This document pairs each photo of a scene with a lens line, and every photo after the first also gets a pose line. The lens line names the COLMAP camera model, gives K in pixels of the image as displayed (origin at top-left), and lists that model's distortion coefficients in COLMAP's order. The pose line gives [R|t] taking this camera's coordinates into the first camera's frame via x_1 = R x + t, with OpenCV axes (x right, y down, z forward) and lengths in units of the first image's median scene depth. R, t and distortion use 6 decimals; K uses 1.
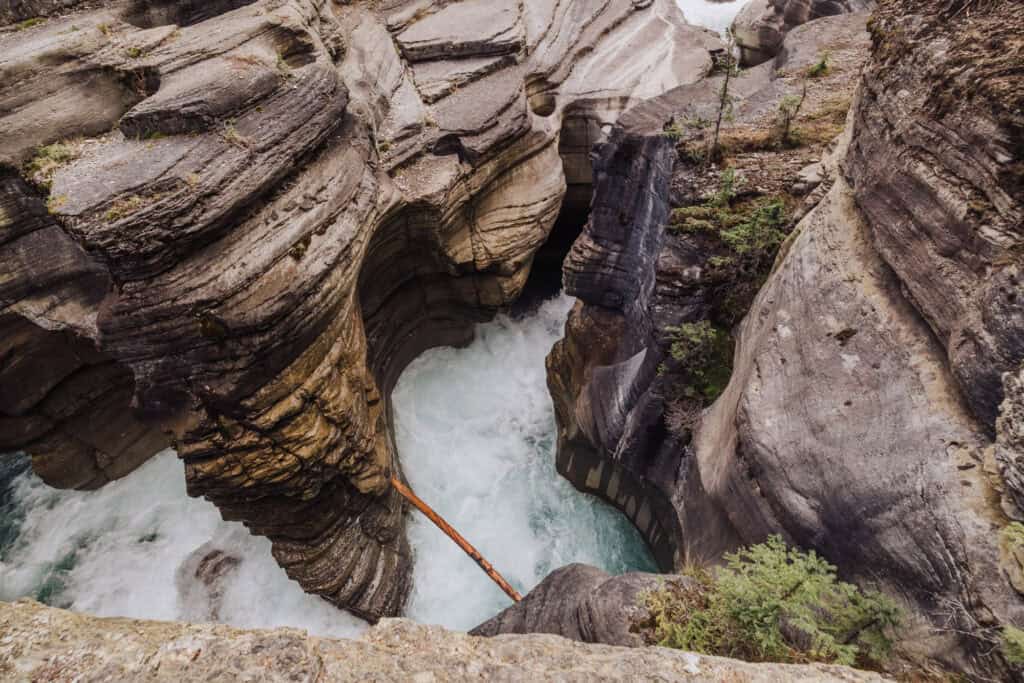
lens RADIAL K [[428.9, 0, 513.3], [0, 428.9, 343.7], [0, 0, 1]] dist [-0.000180, 0.000075]
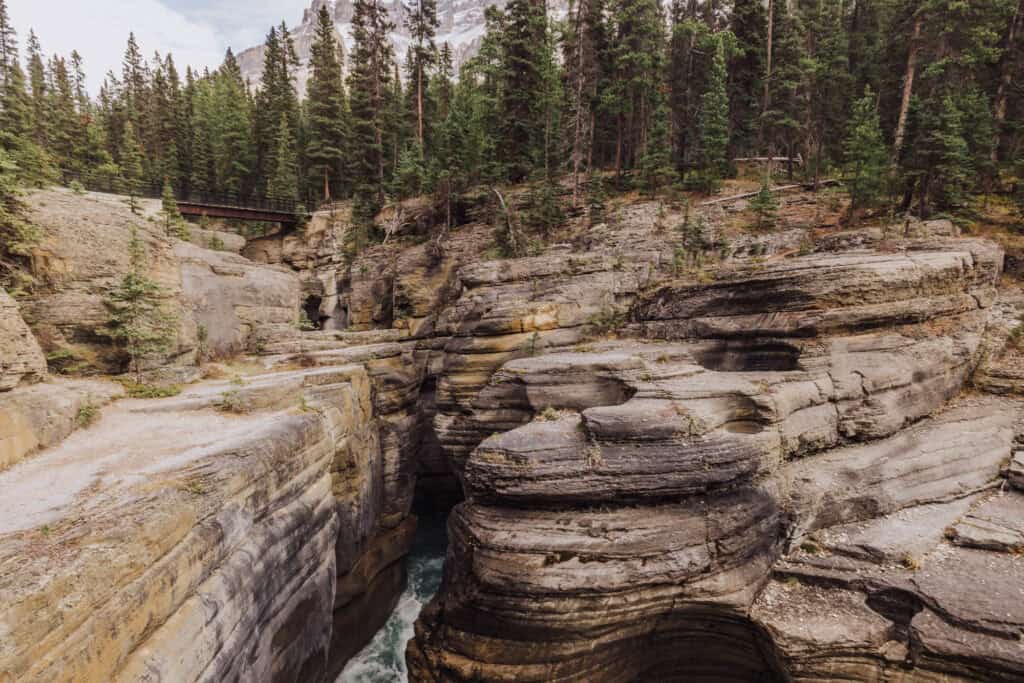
lens RADIAL K [[511.5, 0, 509.9], [0, 511.5, 343.6], [0, 0, 1]] dist [-0.005163, 0.002109]
pose [[0.250480, 0.204175, -0.946347, 0.501614], [-0.715006, 0.698049, -0.038644, -0.432495], [0.652707, 0.686323, 0.320834, 0.177525]]
